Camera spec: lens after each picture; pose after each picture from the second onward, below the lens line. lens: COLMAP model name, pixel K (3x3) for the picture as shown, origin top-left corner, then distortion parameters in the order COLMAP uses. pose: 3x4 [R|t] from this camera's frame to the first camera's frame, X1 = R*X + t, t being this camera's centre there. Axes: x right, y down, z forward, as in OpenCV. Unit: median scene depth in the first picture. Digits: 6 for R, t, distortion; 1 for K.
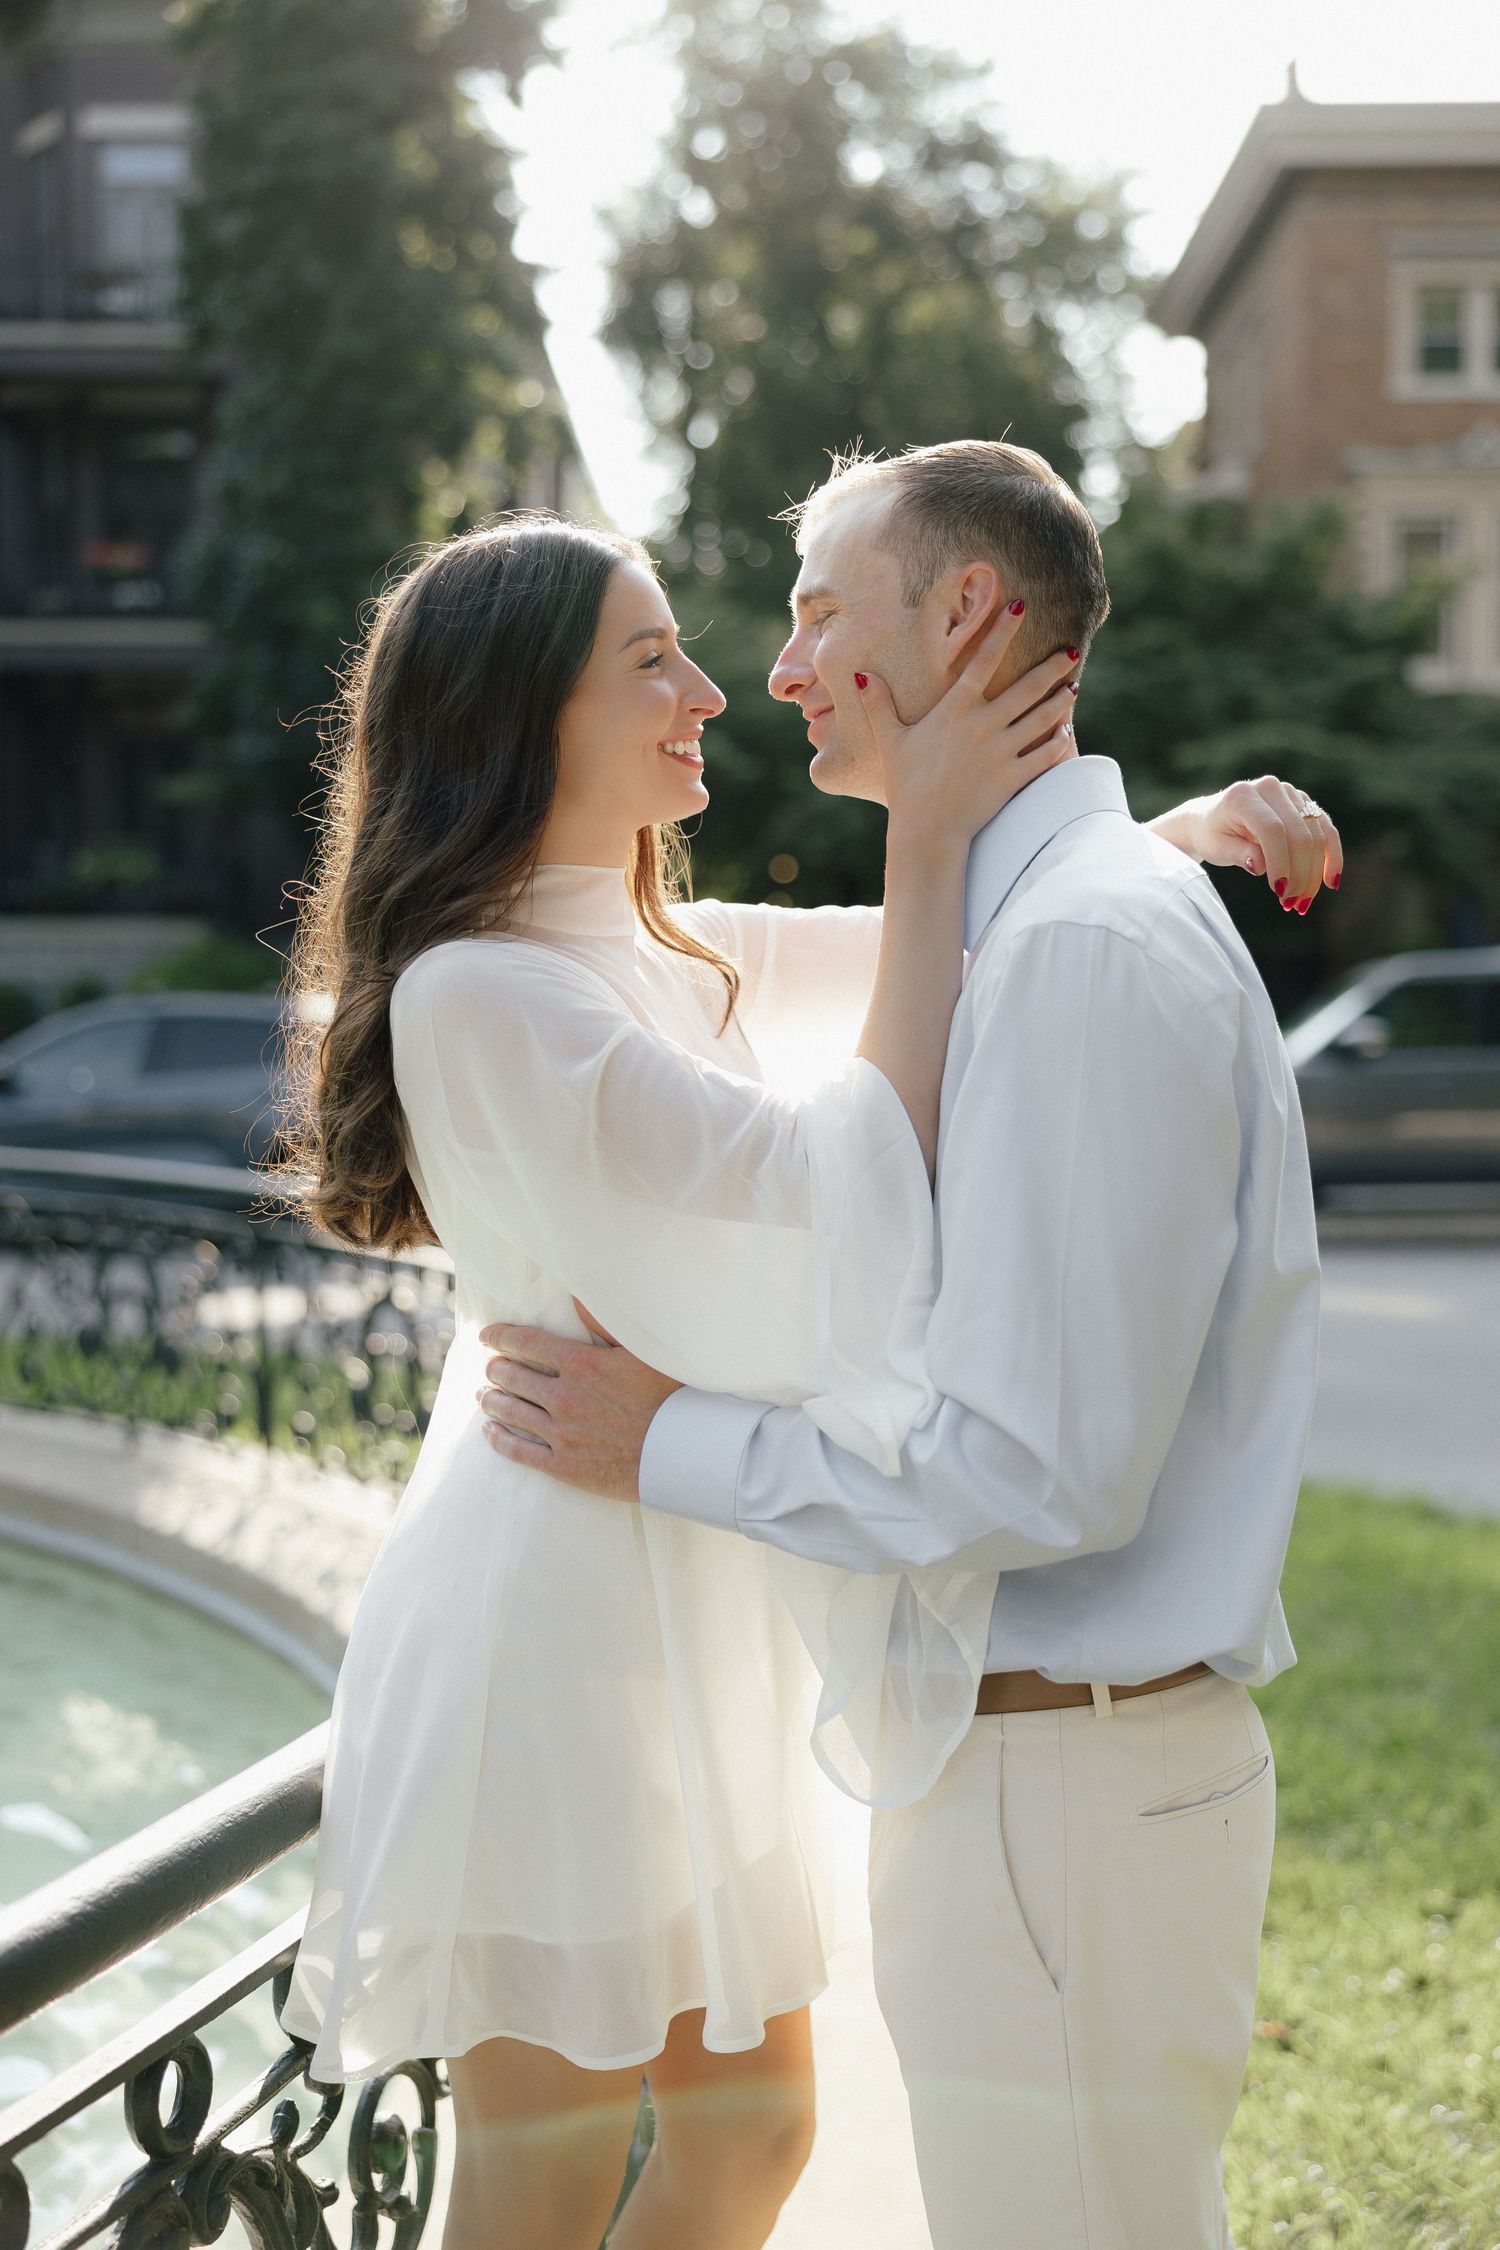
lens RADIAL K [[2830.2, 0, 733.7], [0, 2830.2, 1133.6], [0, 0, 1]] dist [0.025446, 0.000000]
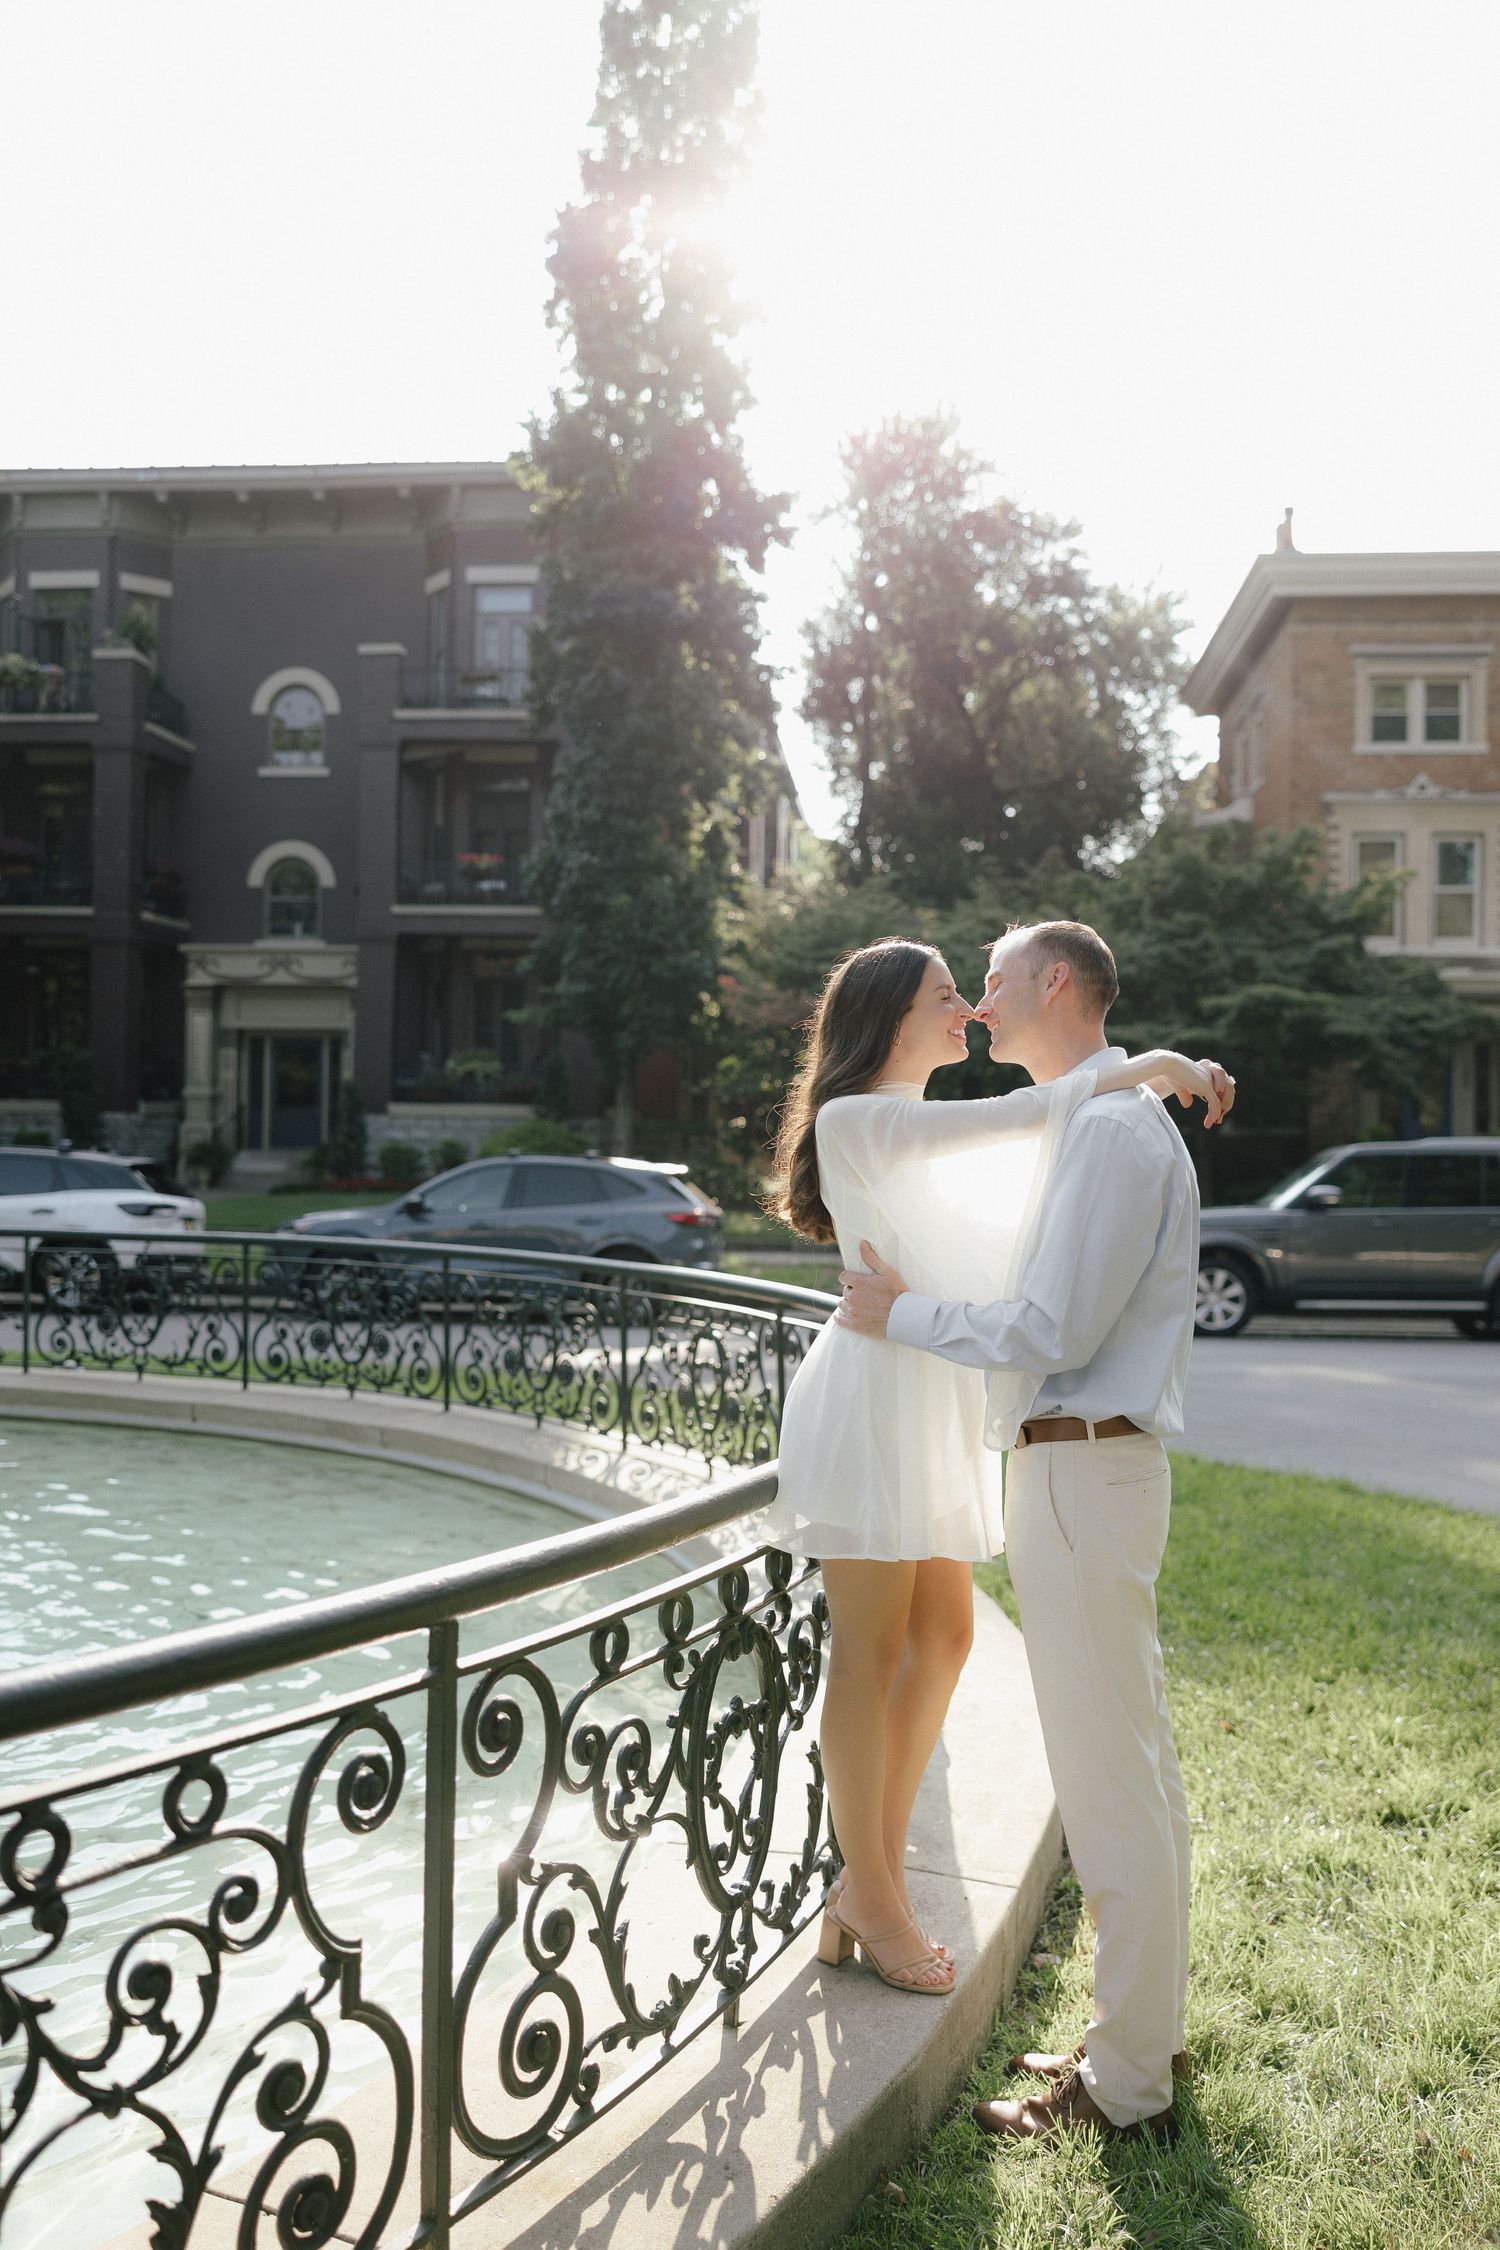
lens RADIAL K [[1968.0, 0, 736.5], [0, 1968.0, 1129.1], [0, 0, 1]] dist [-0.013462, 0.000190]
pose [[0.996851, 0.015395, -0.077787, -0.015478], [-0.020372, 0.997767, -0.063605, 0.010996], [0.076634, 0.064989, 0.994939, -0.154361]]
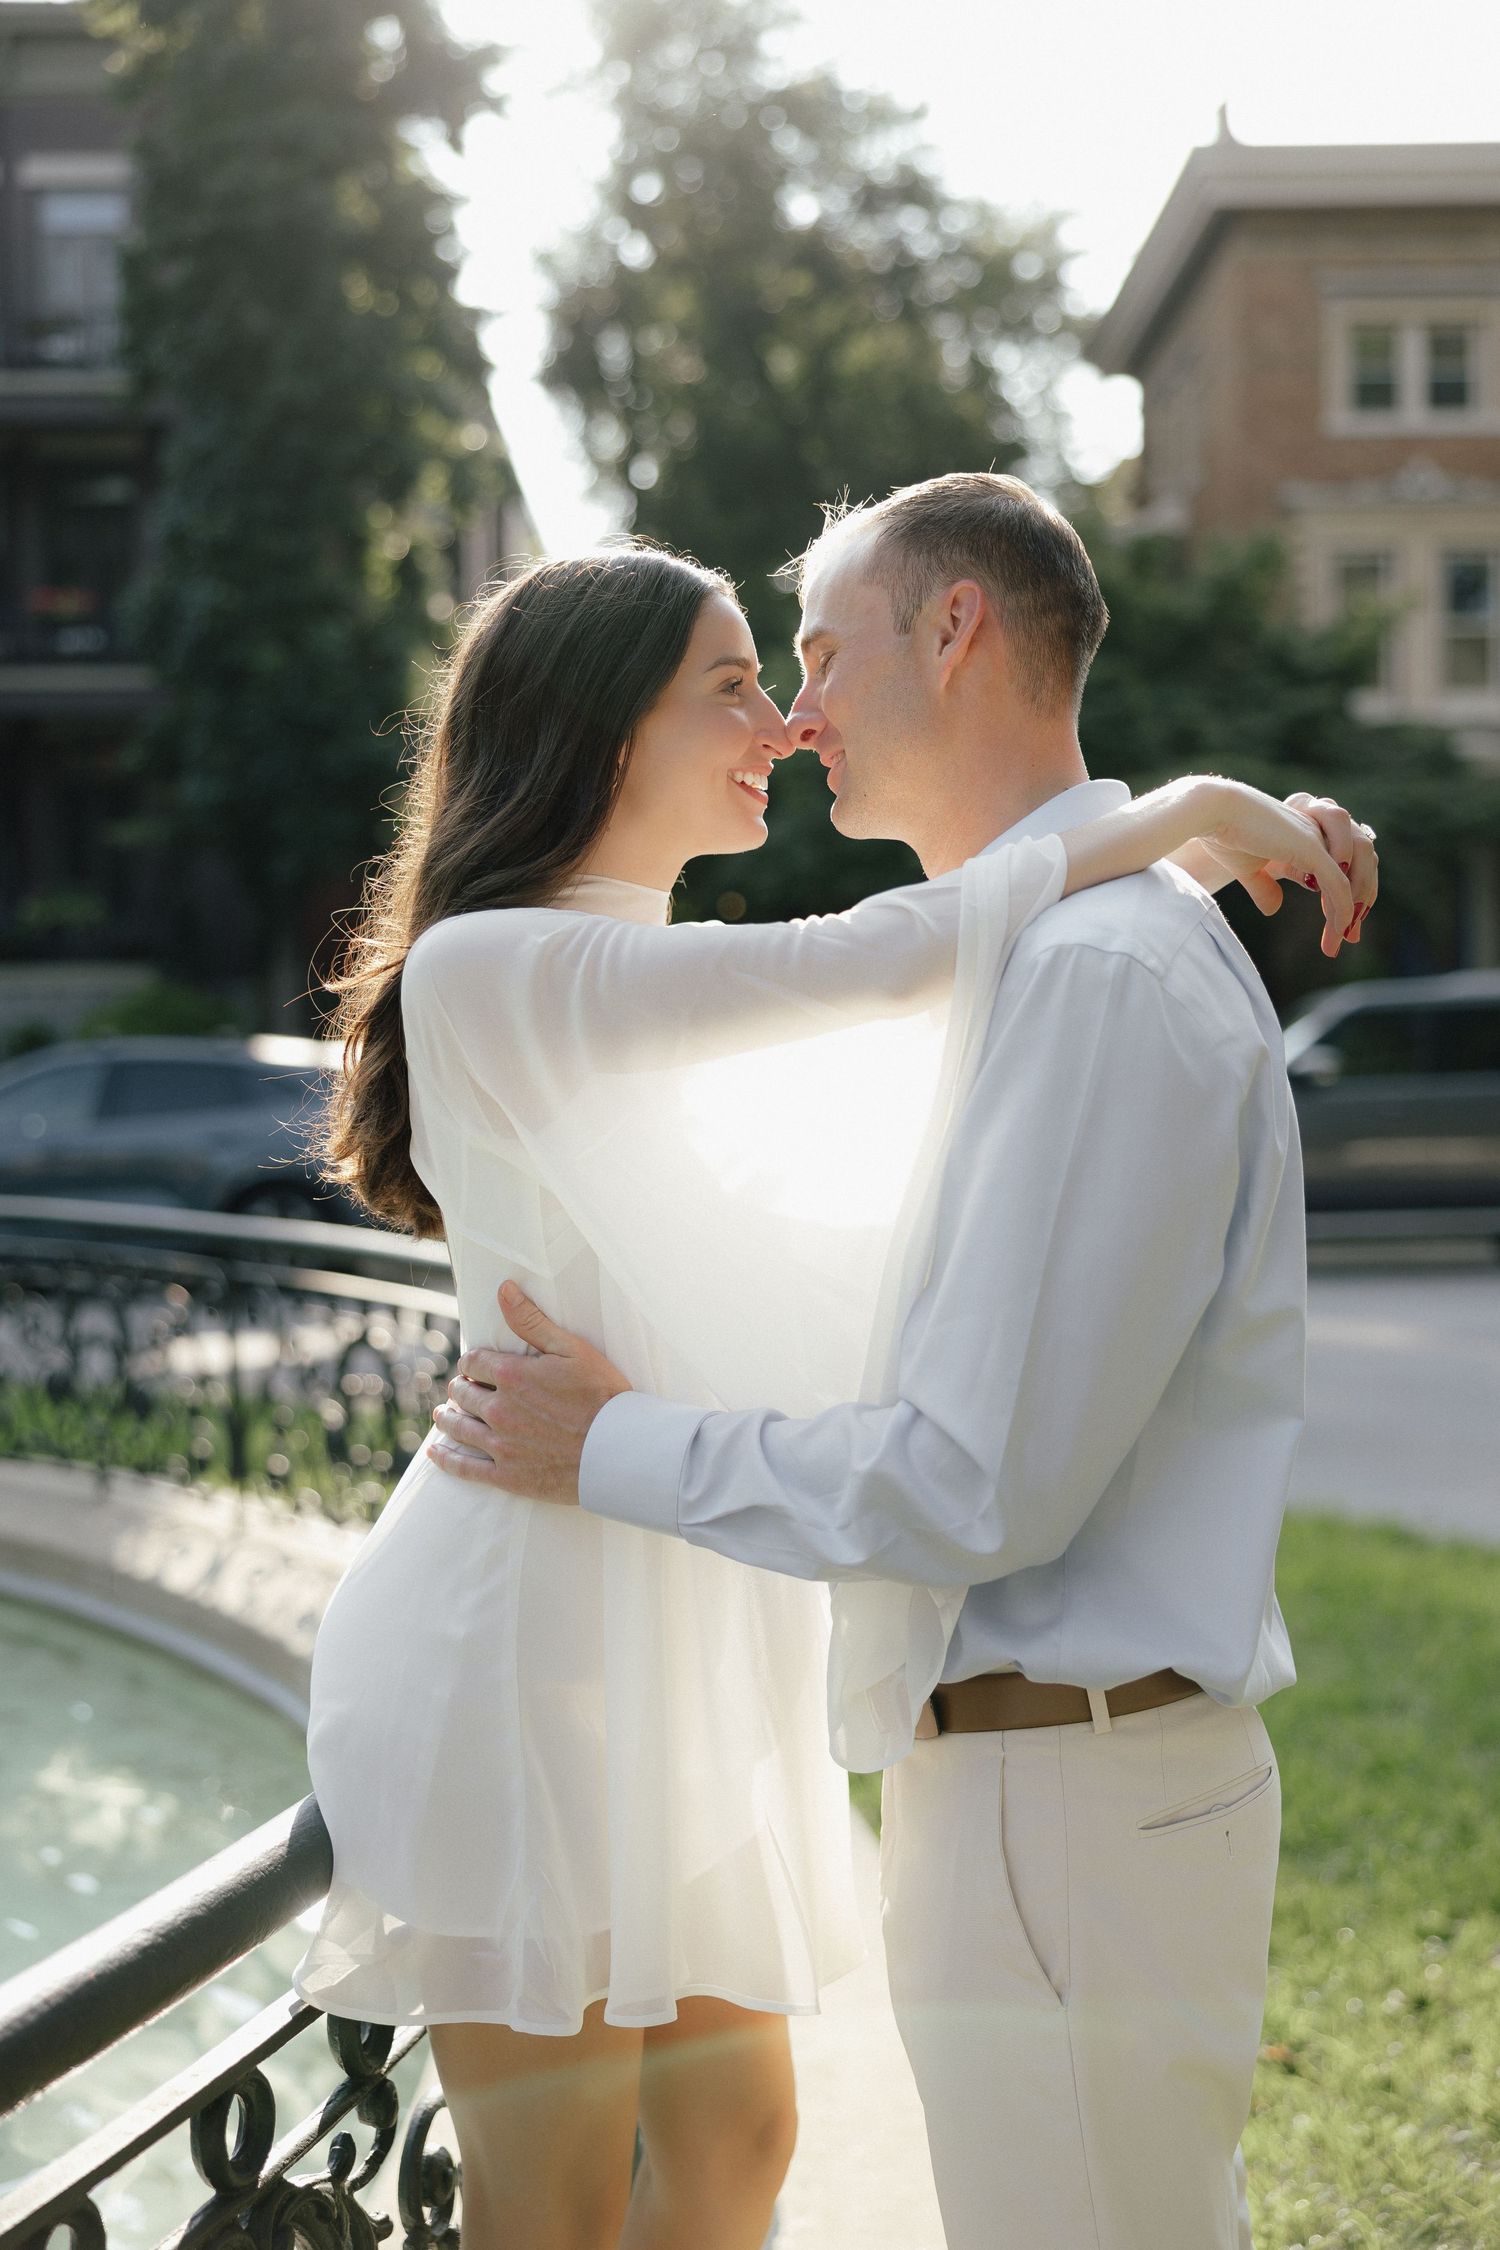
lens RADIAL K [[2830.2, 0, 746.3], [0, 2830.2, 1115.8], [0, 0, 1]] dist [0.025446, 0.000000]
pose [[0.999667, -0.013881, 0.021736, -0.007508], [0.014302, 0.999710, -0.019369, 0.000879], [-0.021461, 0.019674, 0.999576, -0.002262]]
